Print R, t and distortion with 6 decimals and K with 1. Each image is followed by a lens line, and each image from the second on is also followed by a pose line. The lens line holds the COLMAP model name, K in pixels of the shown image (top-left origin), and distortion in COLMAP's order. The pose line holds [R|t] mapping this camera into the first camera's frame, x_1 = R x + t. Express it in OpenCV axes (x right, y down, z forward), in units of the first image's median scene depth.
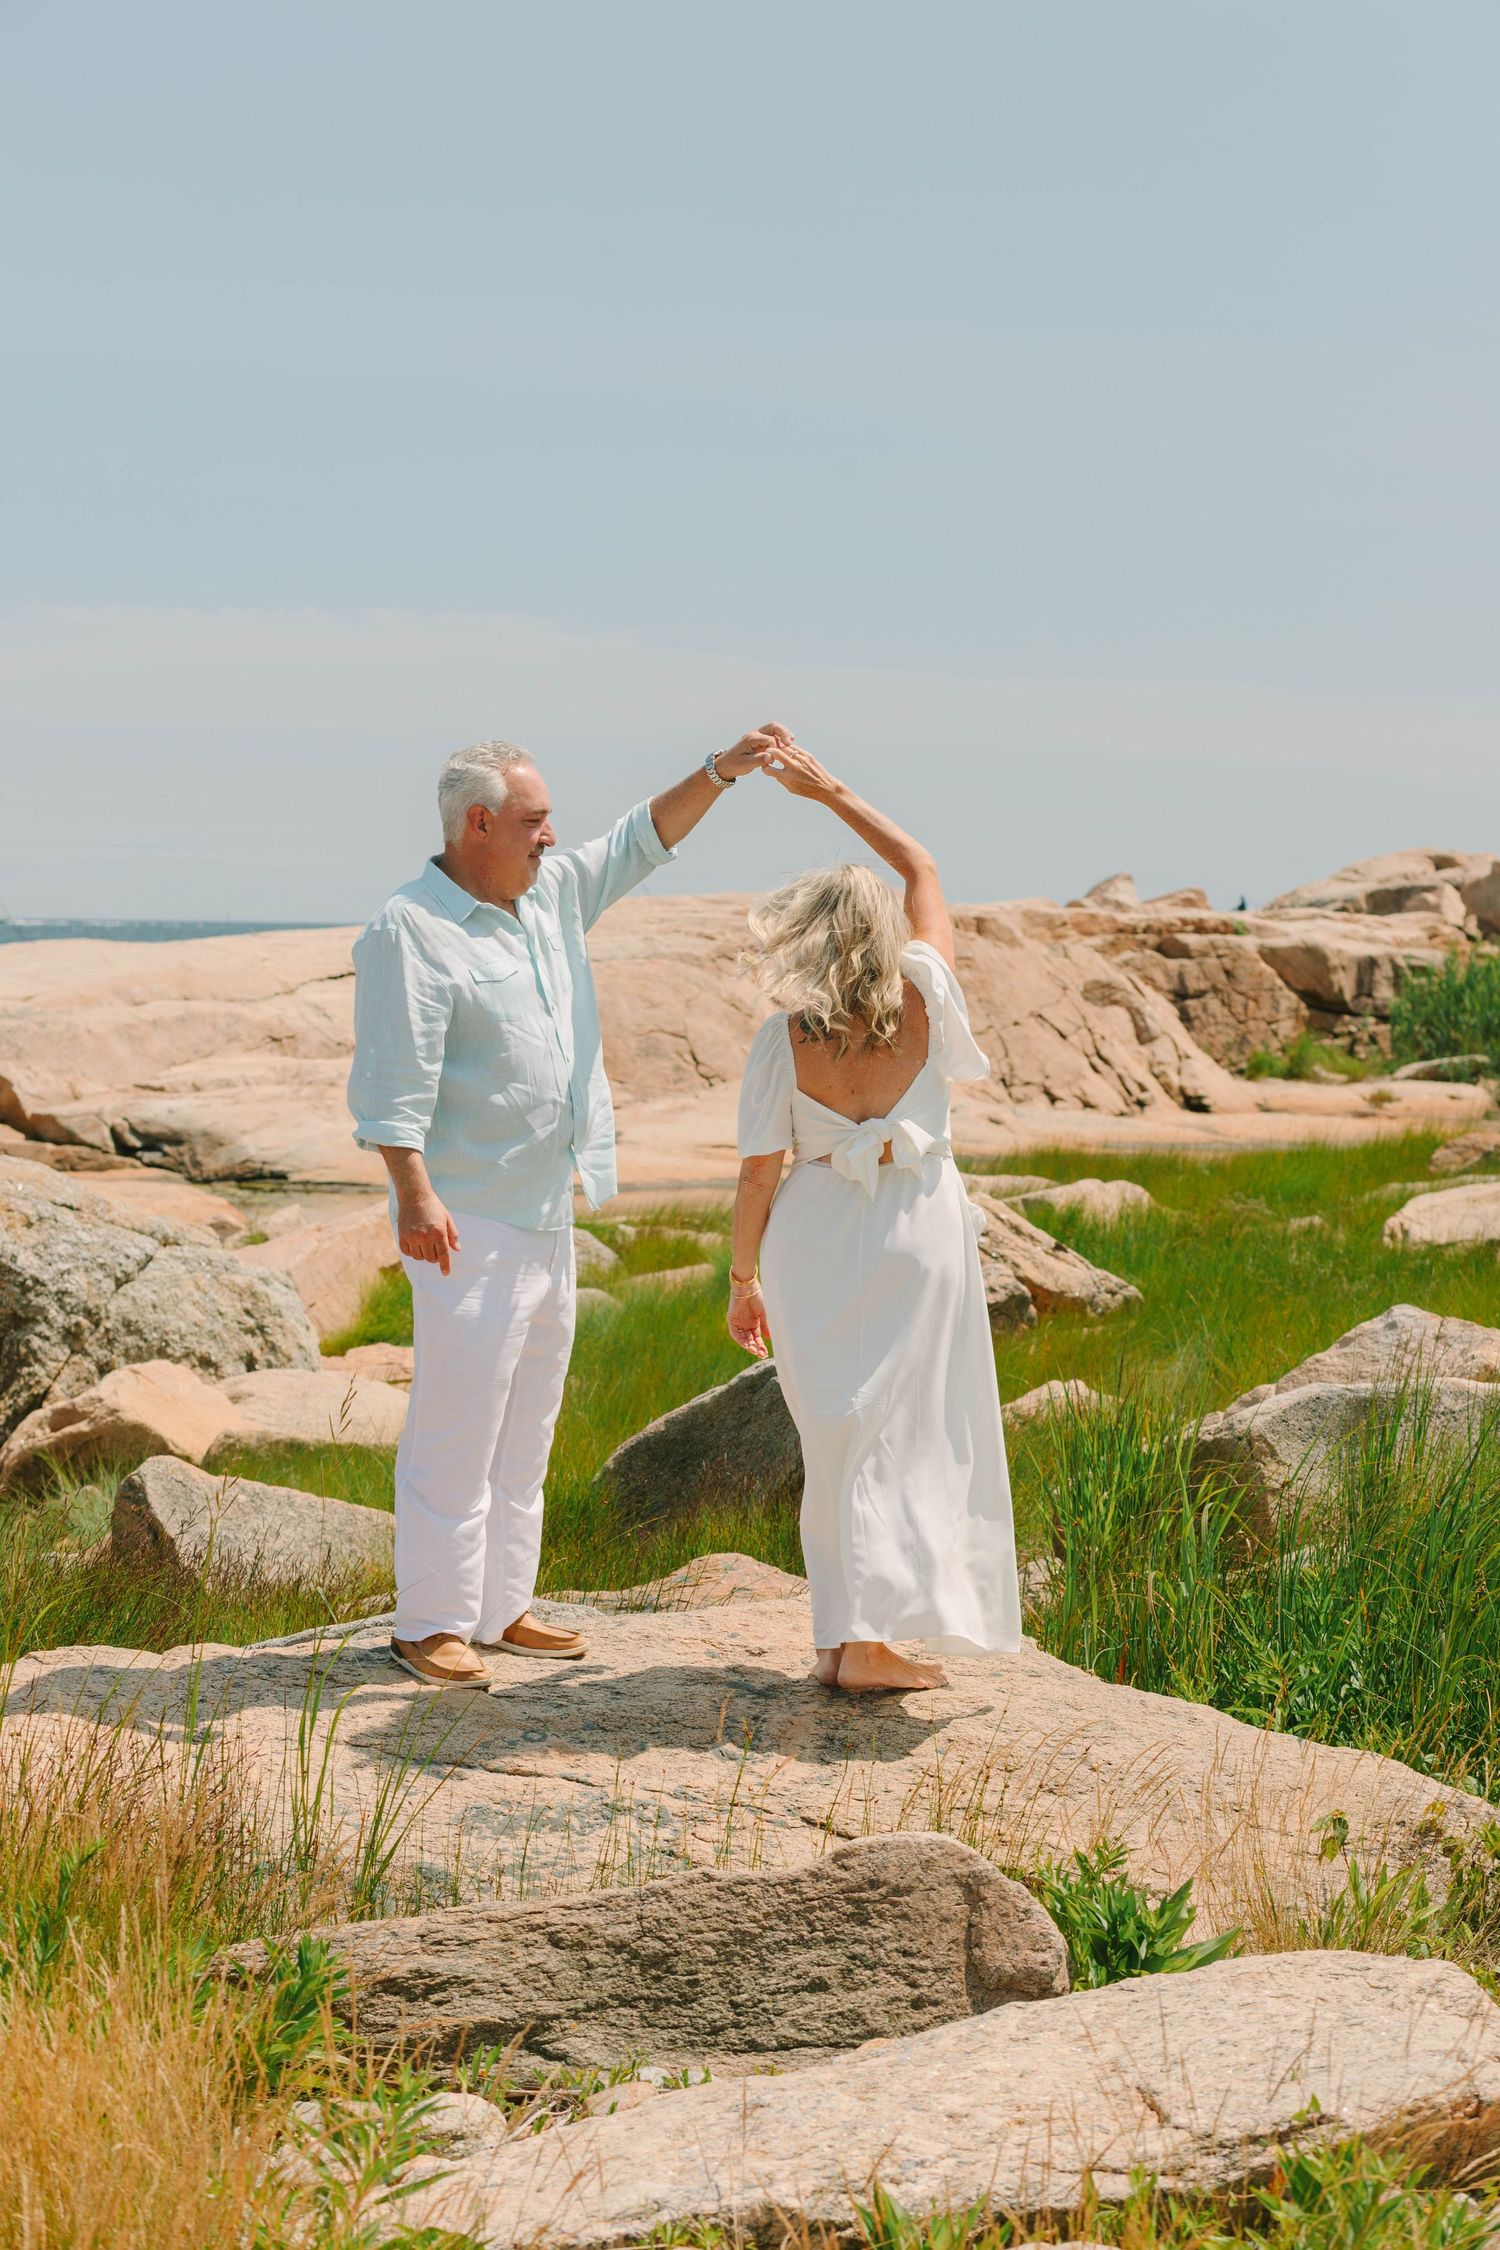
lens RADIAL K [[5651.3, 0, 750.0], [0, 5651.3, 1125.0], [0, 0, 1]] dist [-0.014578, -0.307098]
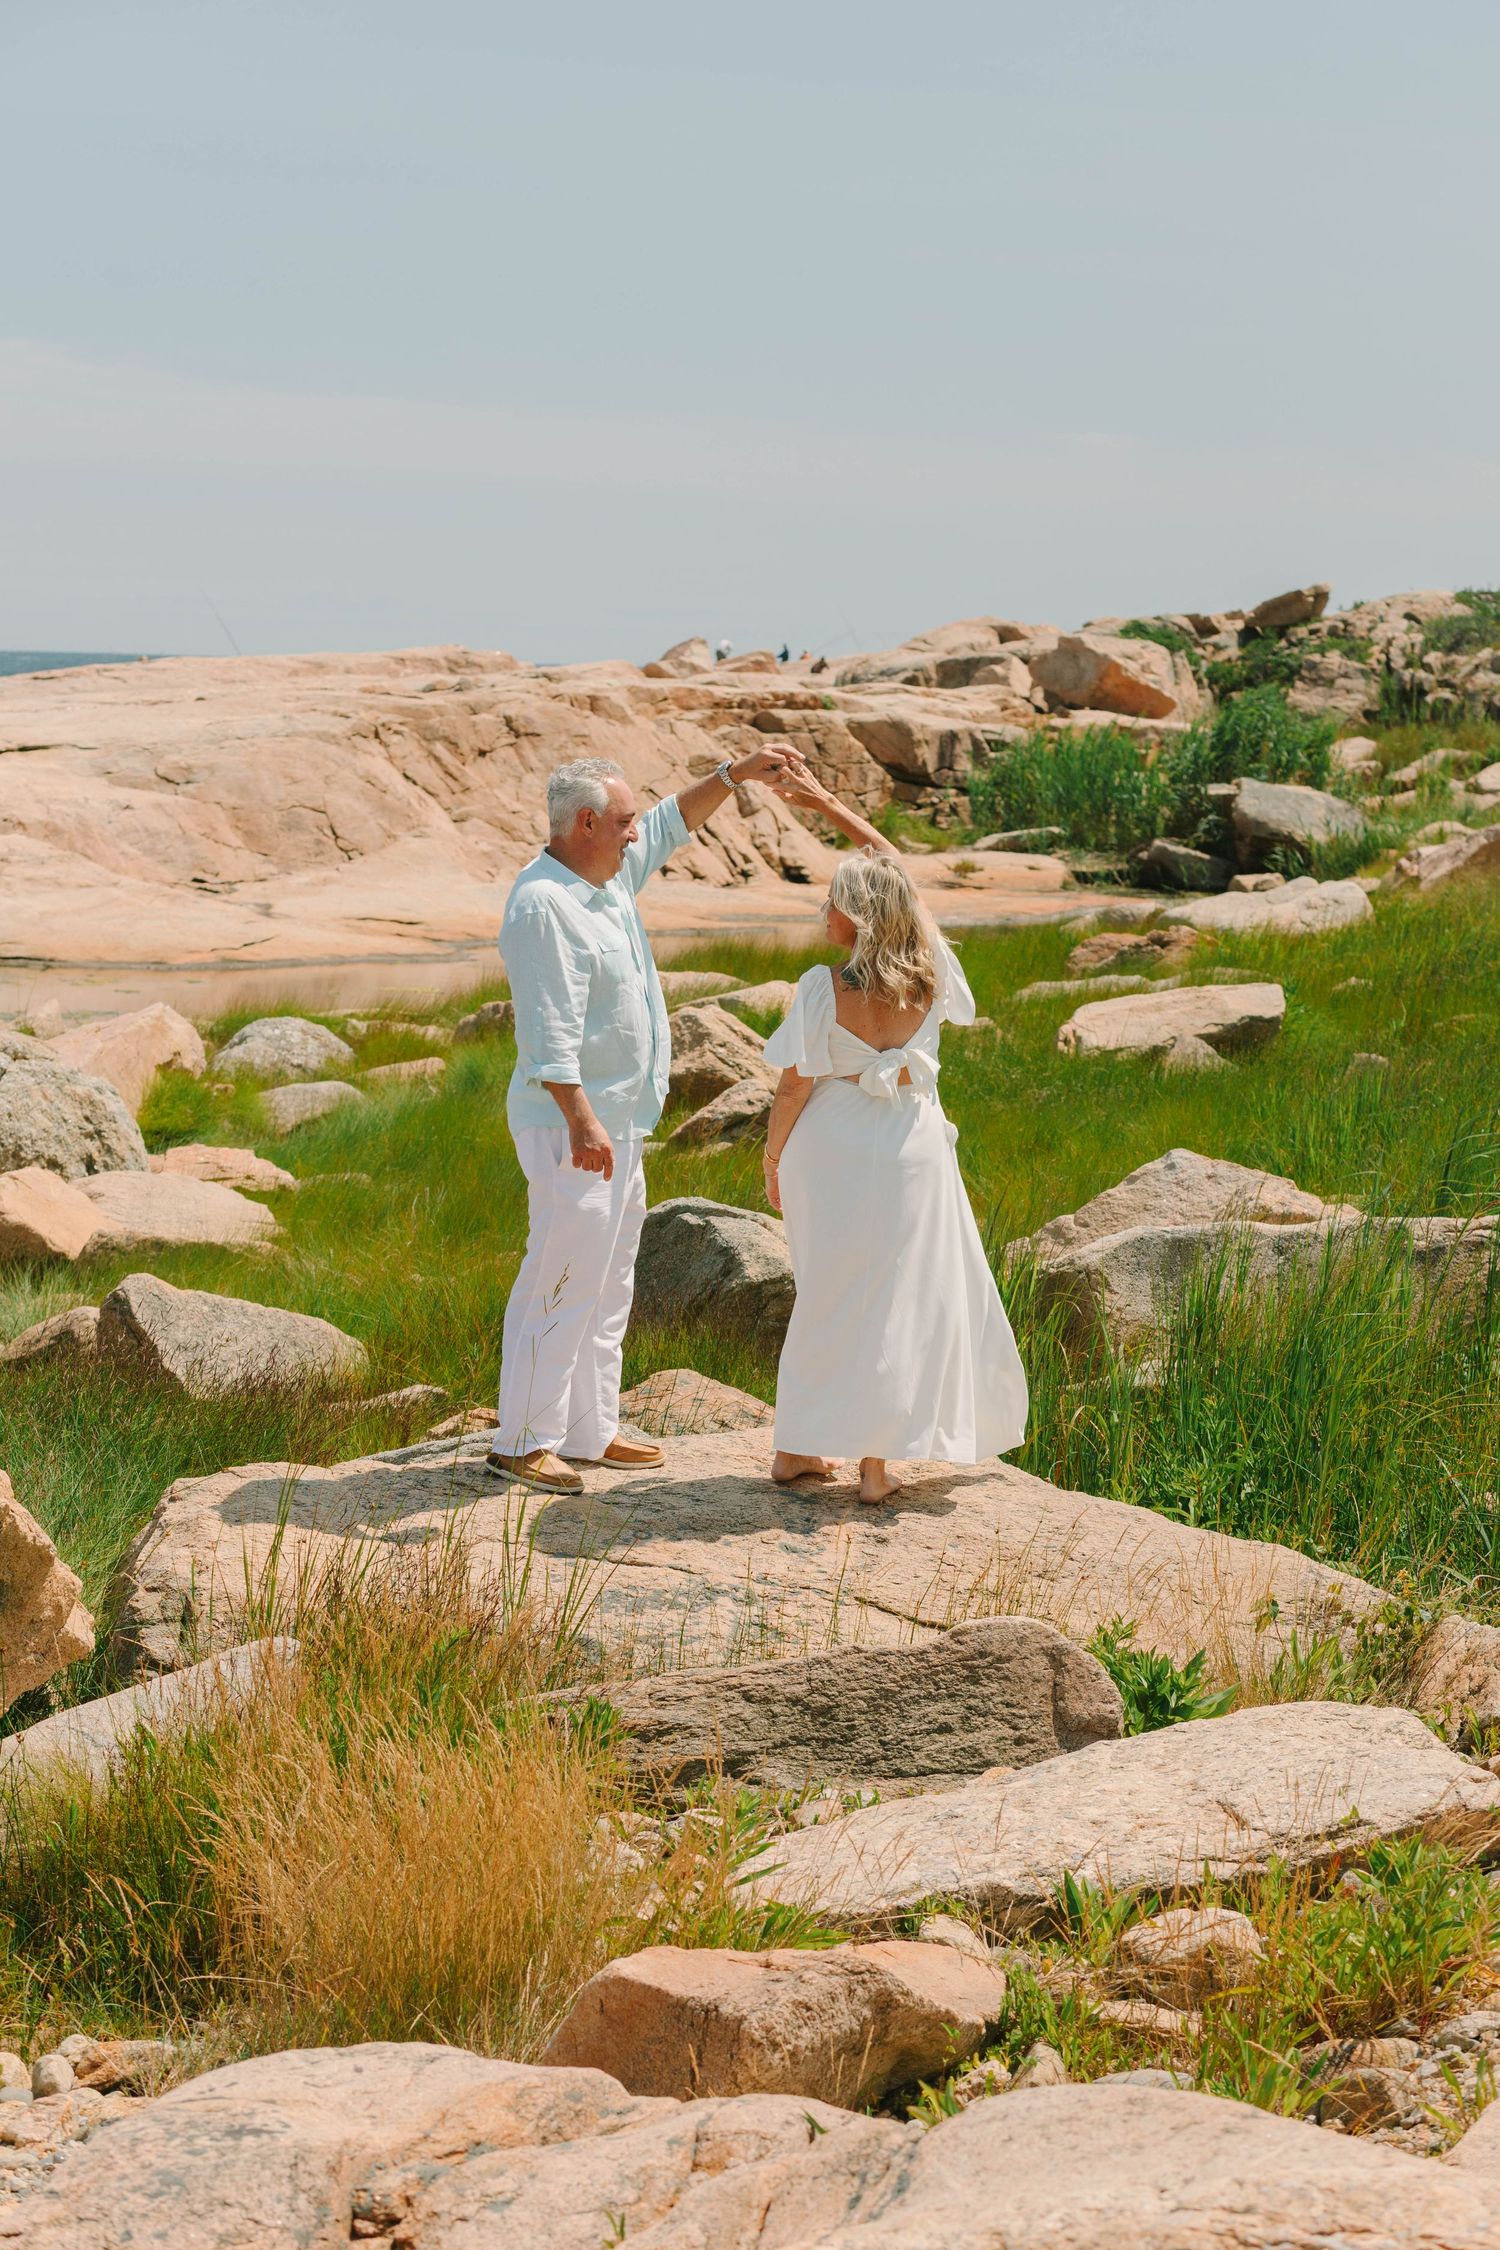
lens RADIAL K [[5651.3, 0, 750.0], [0, 5651.3, 1125.0], [0, 0, 1]] dist [-0.014578, -0.307098]
pose [[0.995864, 0.003389, 0.090793, -0.096226], [-0.007986, 0.998701, 0.050319, -0.037565], [-0.090504, -0.050836, 0.994598, -0.211151]]
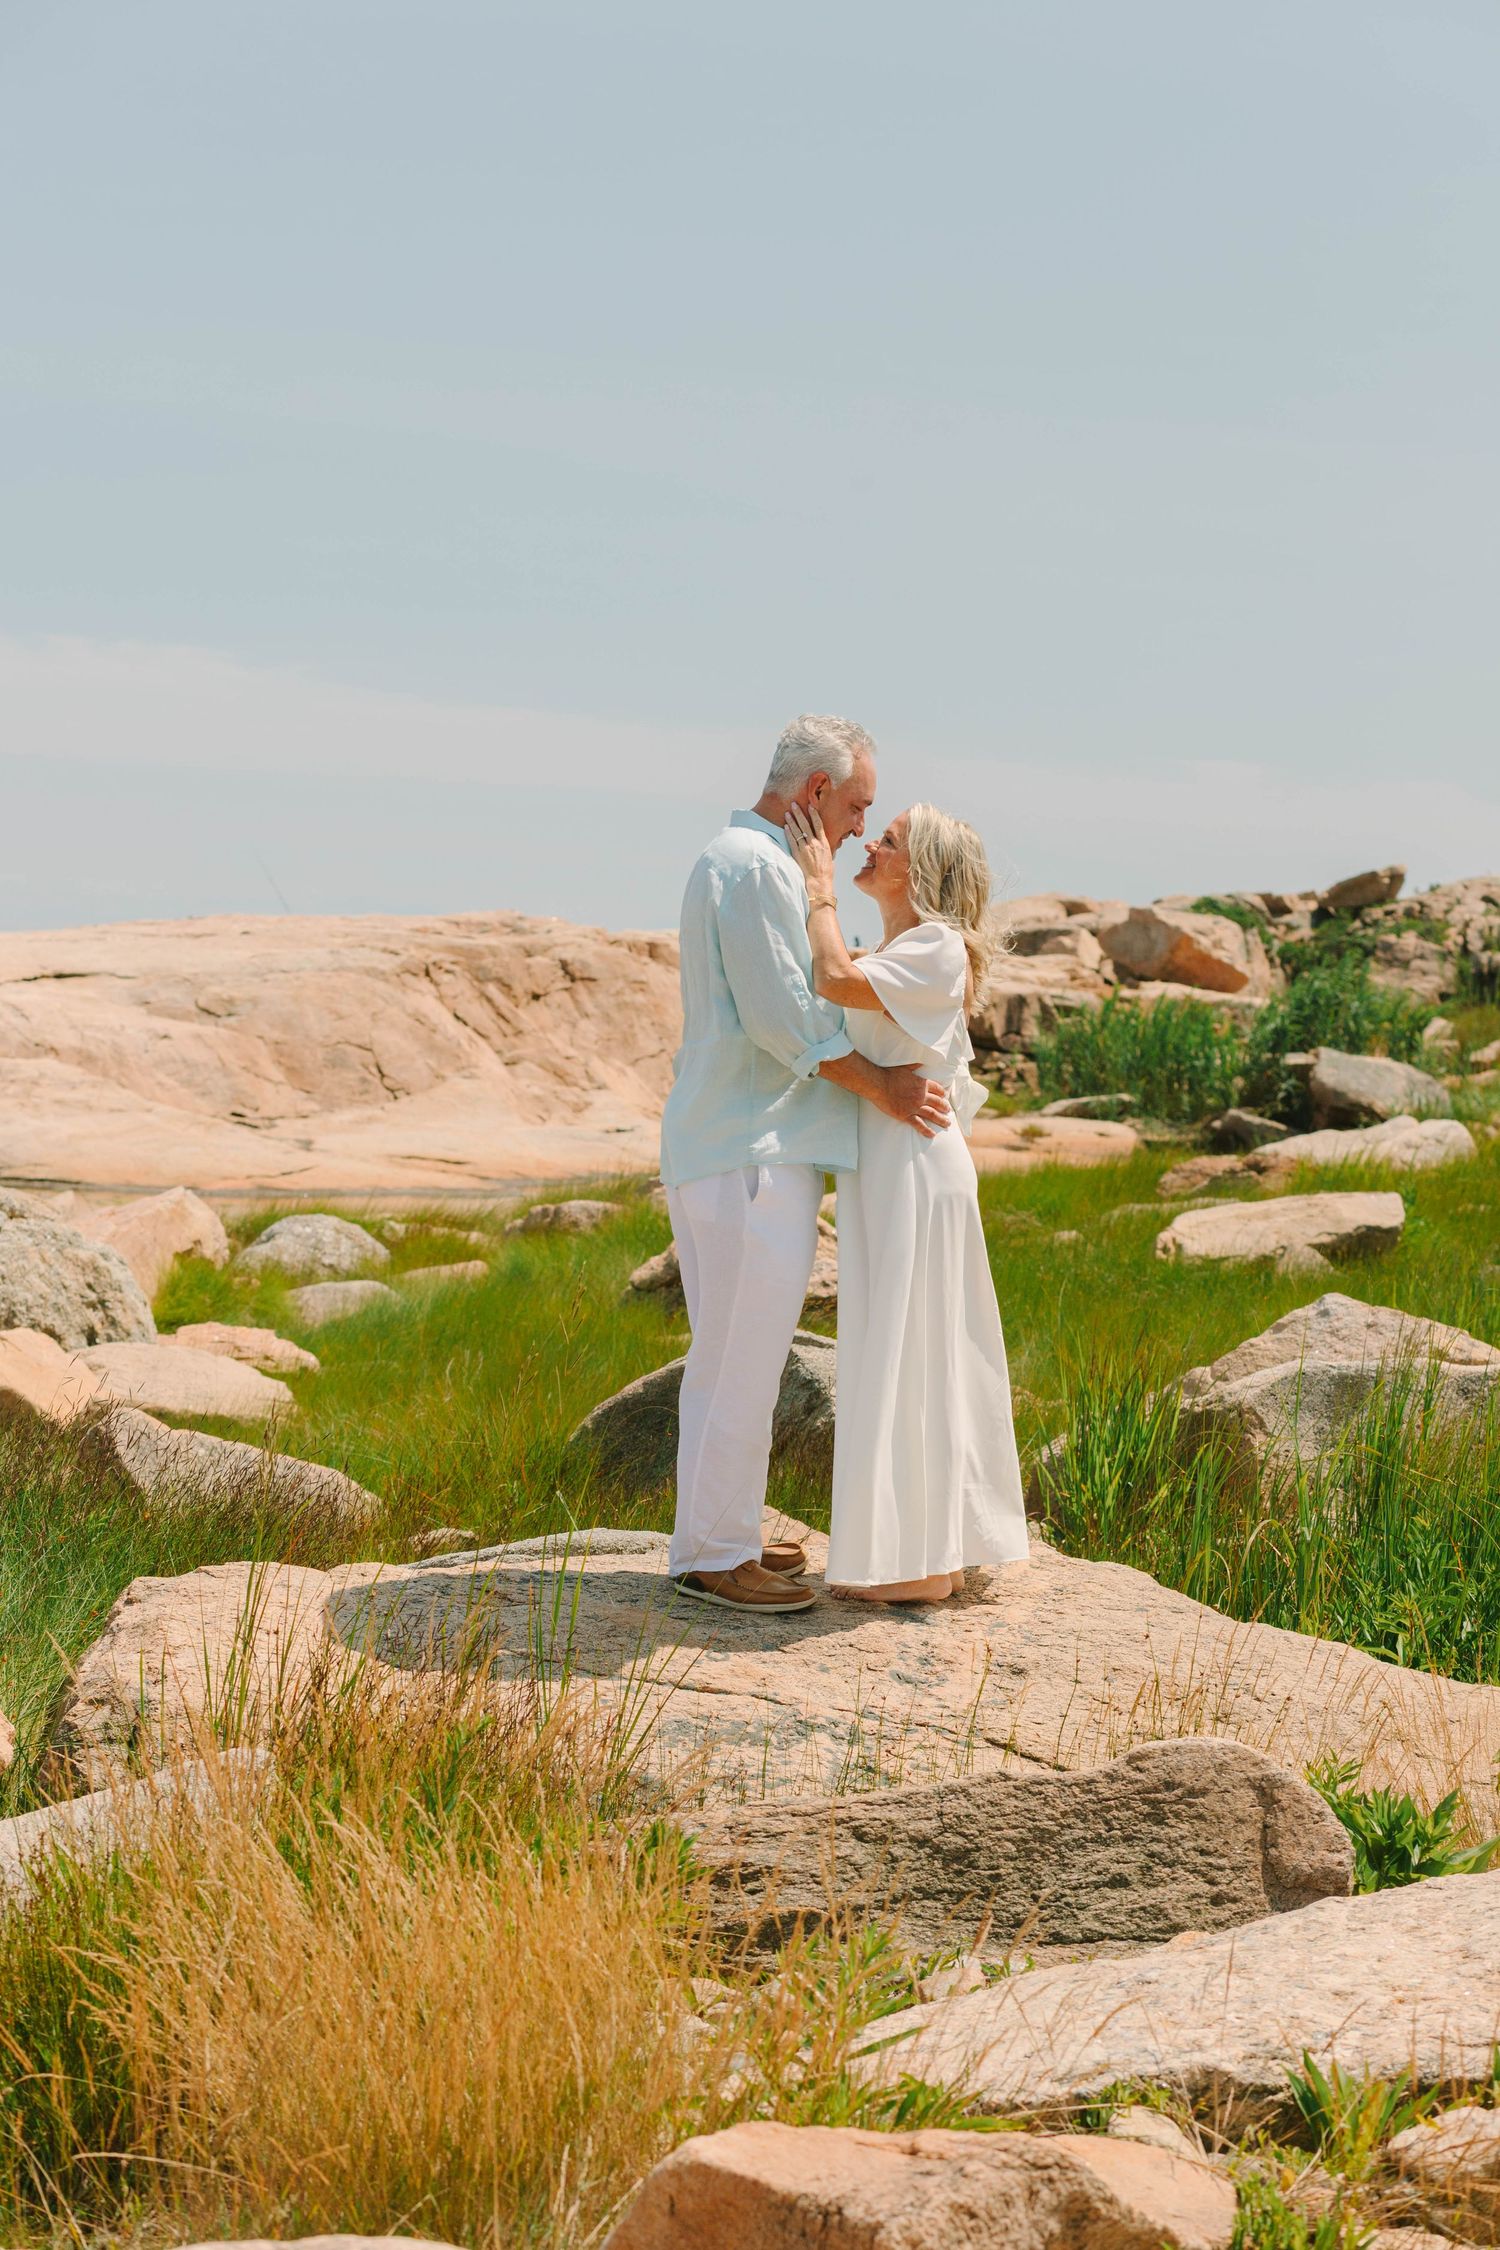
lens RADIAL K [[5567.2, 0, 739.8], [0, 5567.2, 1044.9], [0, 0, 1]] dist [0.009709, -0.293141]
pose [[0.996317, 0.031588, 0.079714, -0.086645], [-0.029880, 0.999300, -0.022524, 0.014264], [-0.080369, 0.020060, 0.996563, -0.010960]]
